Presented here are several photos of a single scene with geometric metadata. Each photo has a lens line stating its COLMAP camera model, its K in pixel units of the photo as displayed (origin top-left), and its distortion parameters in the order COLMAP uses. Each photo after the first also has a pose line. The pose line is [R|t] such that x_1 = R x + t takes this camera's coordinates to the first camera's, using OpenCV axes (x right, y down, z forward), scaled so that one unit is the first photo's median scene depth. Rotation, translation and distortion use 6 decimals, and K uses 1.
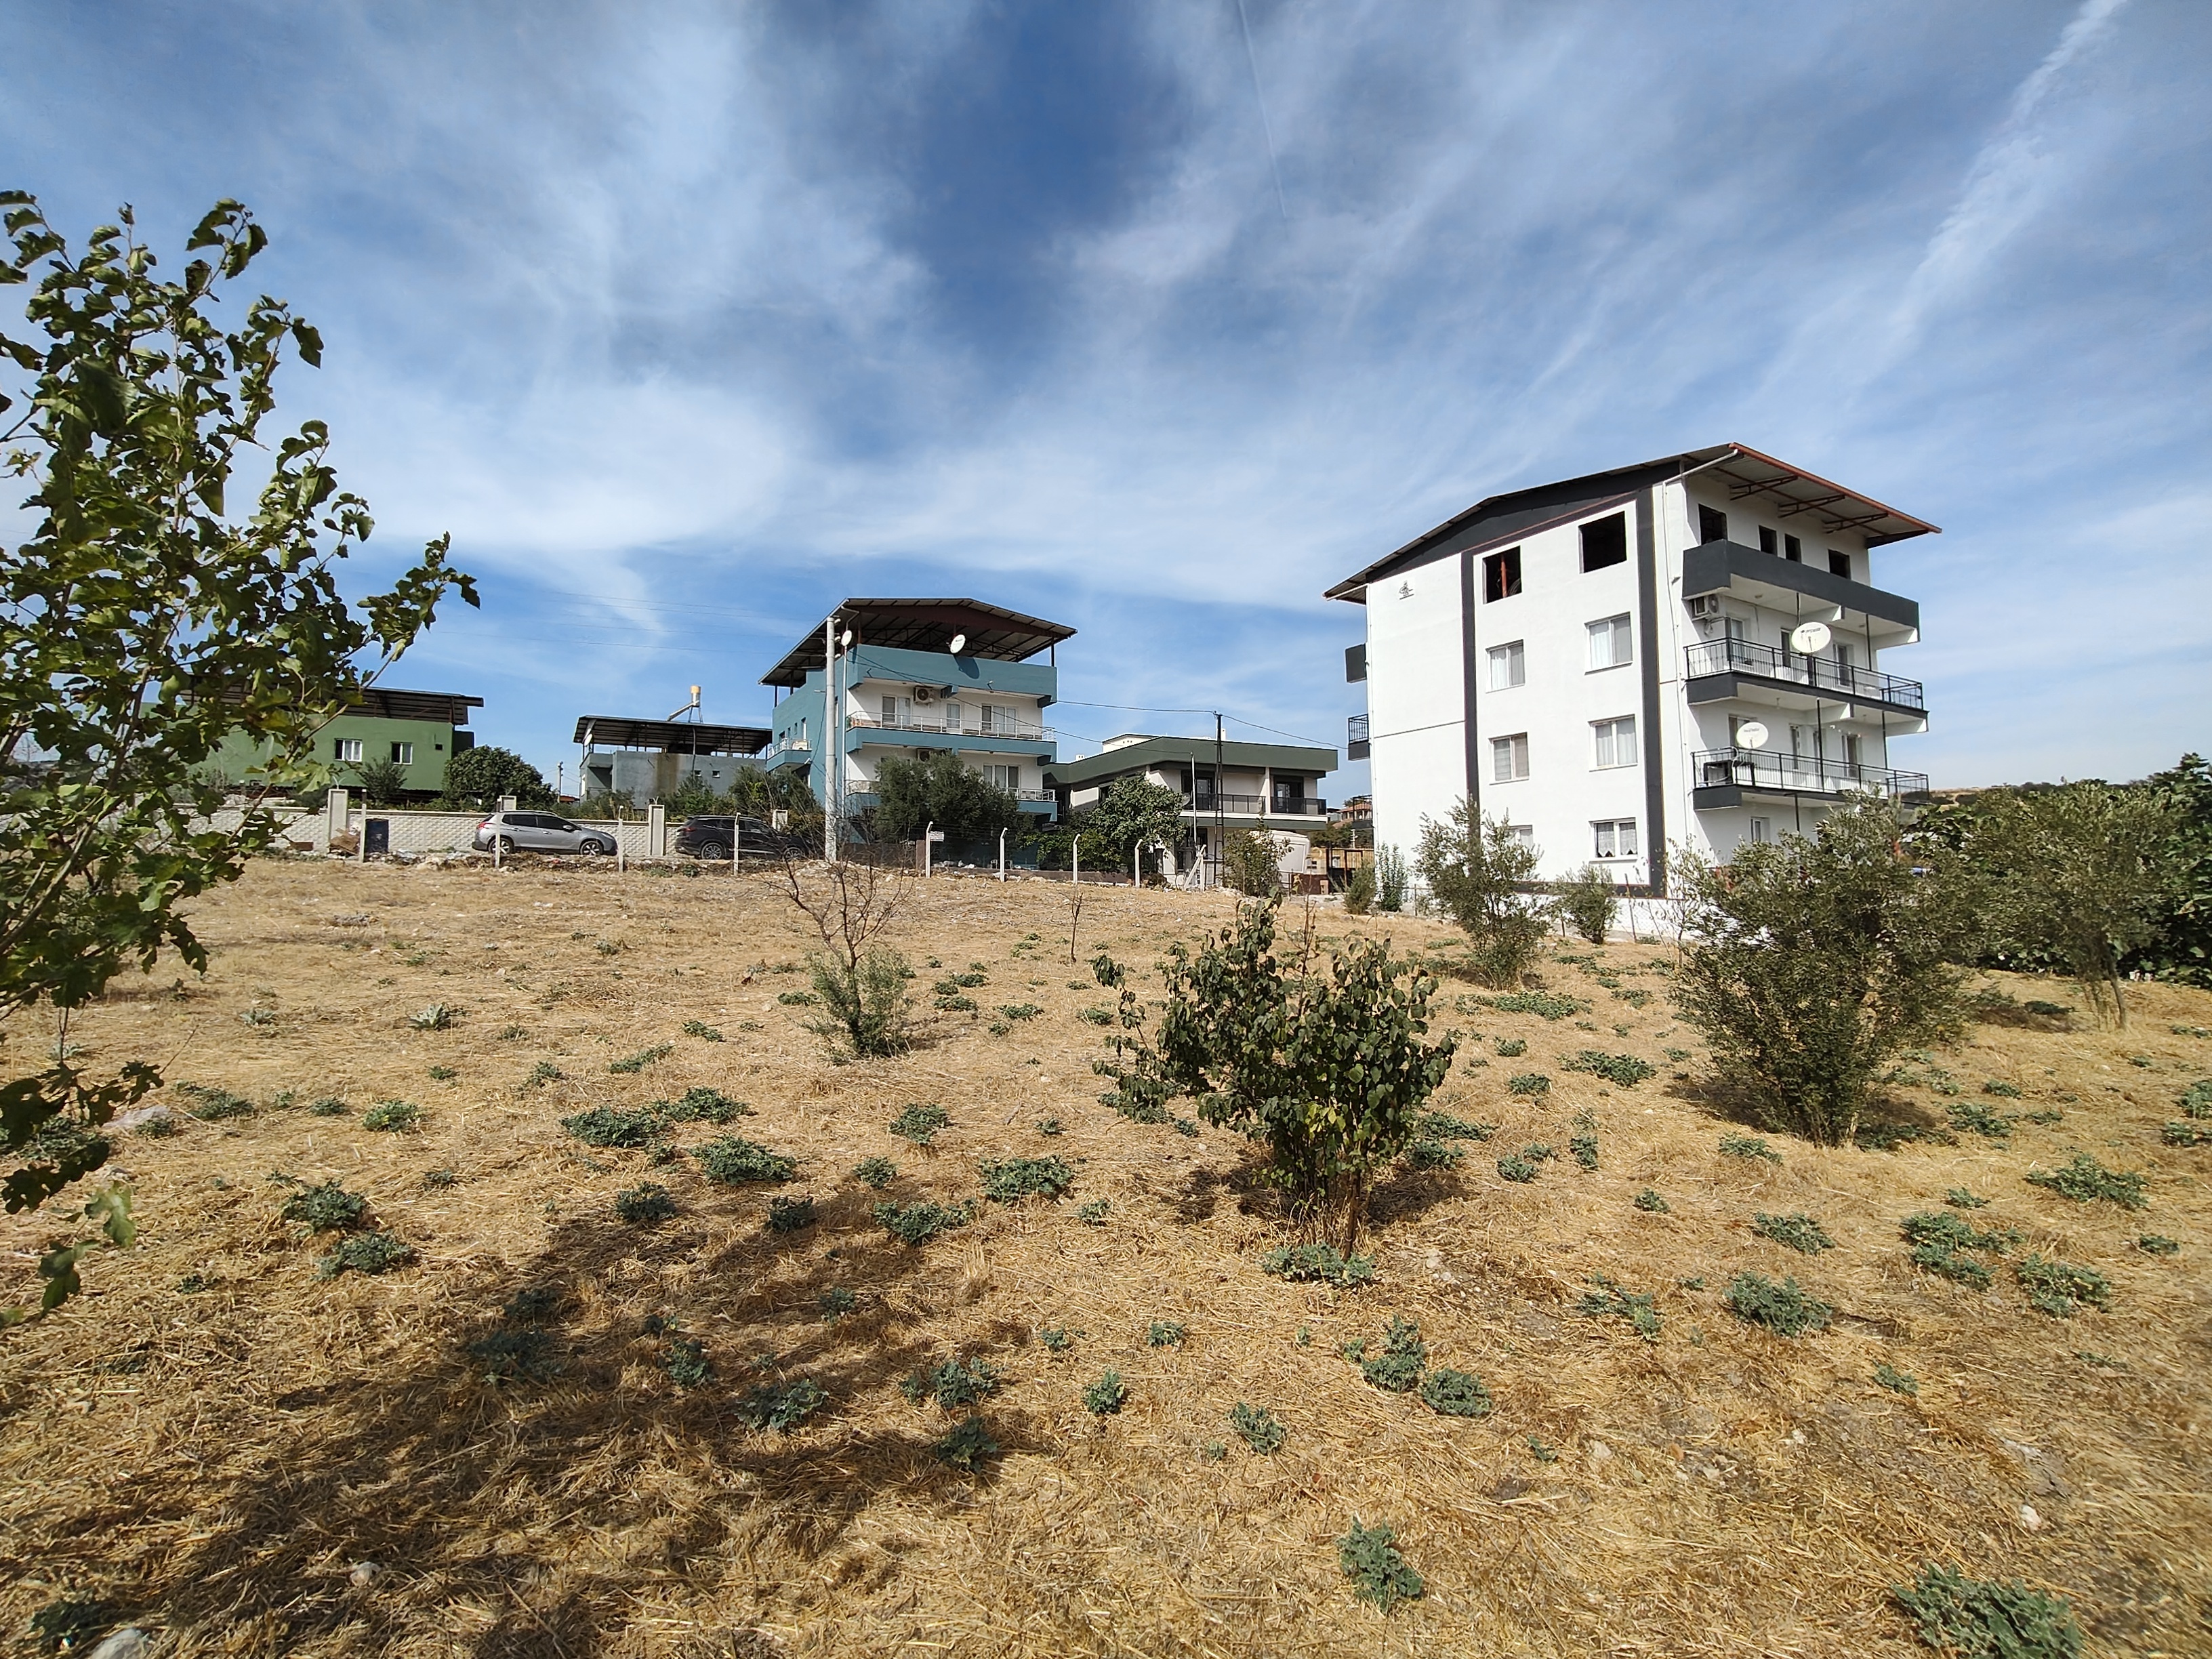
lens RADIAL K [[1012.7, 0, 1099.4], [0, 1012.7, 848.3], [0, 0, 1]] dist [-0.046587, 0.002448]
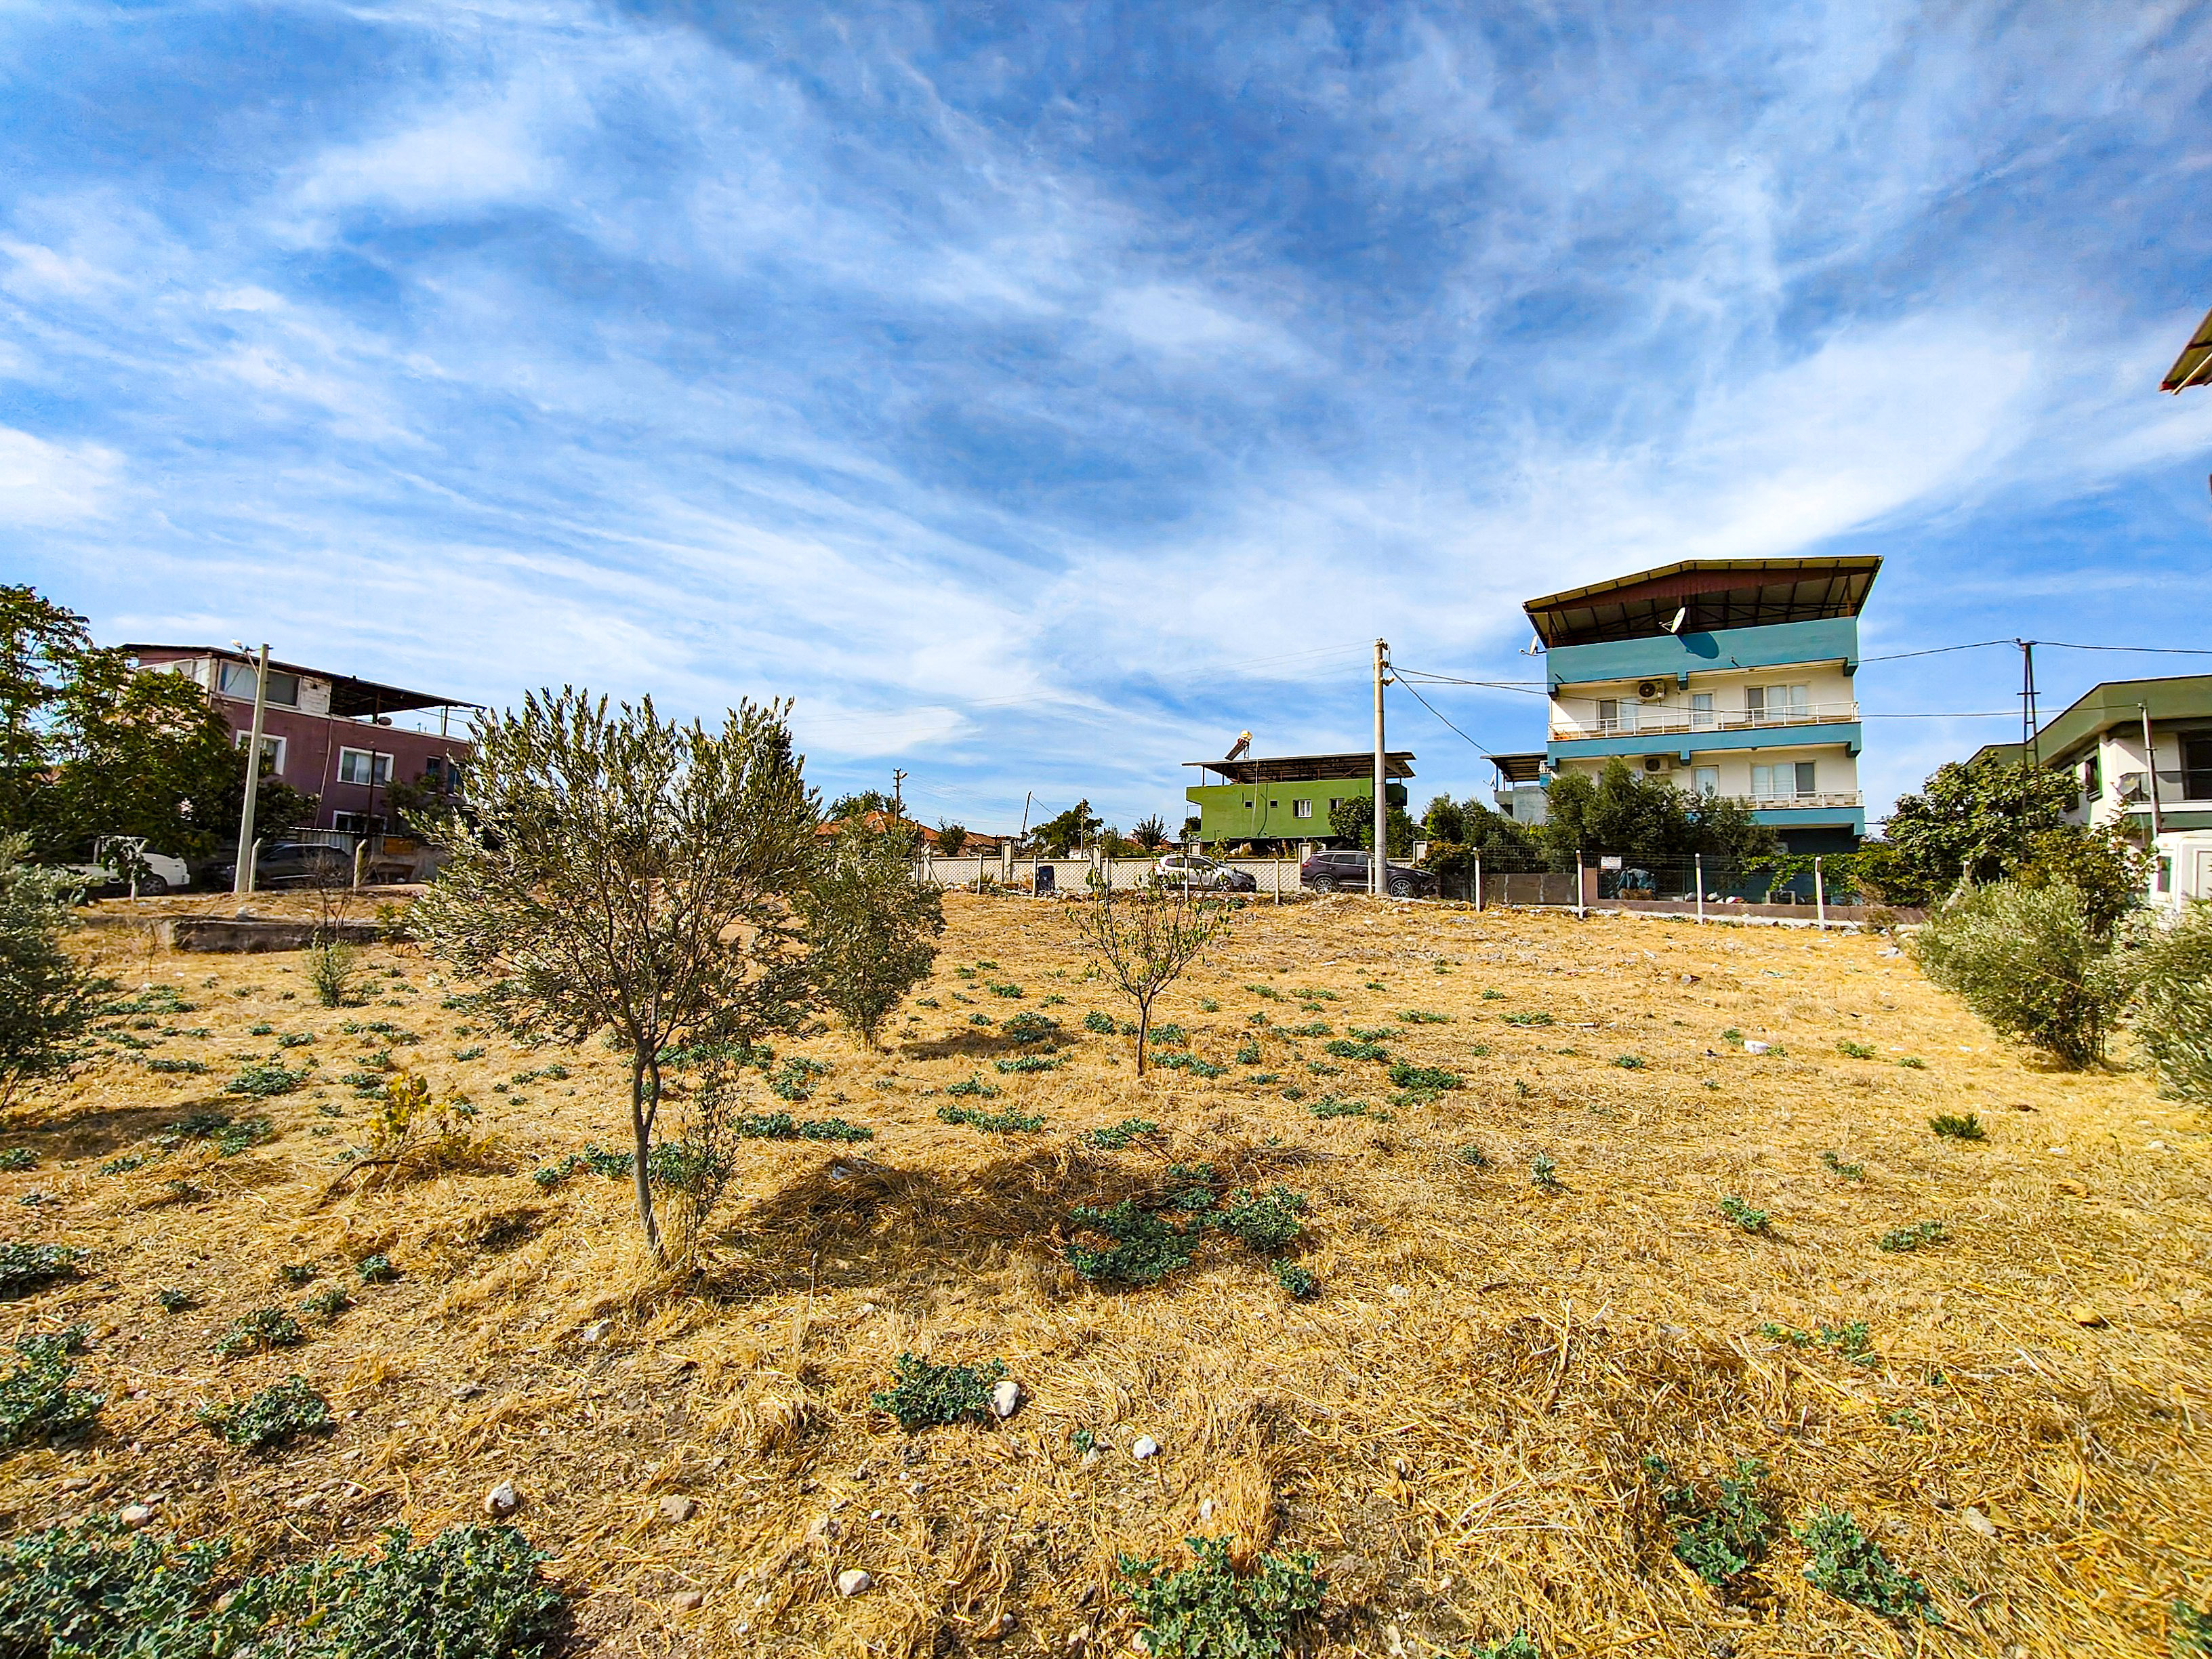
lens RADIAL K [[1065.9, 0, 1088.5], [0, 1065.9, 821.2], [0, 0, 1]] dist [0.005442, -0.000875]
pose [[0.476386, -0.069172, -0.876511, 0.347503], [0.010580, 0.997279, -0.072952, 0.010310], [0.879173, 0.025480, 0.475821, 0.195111]]
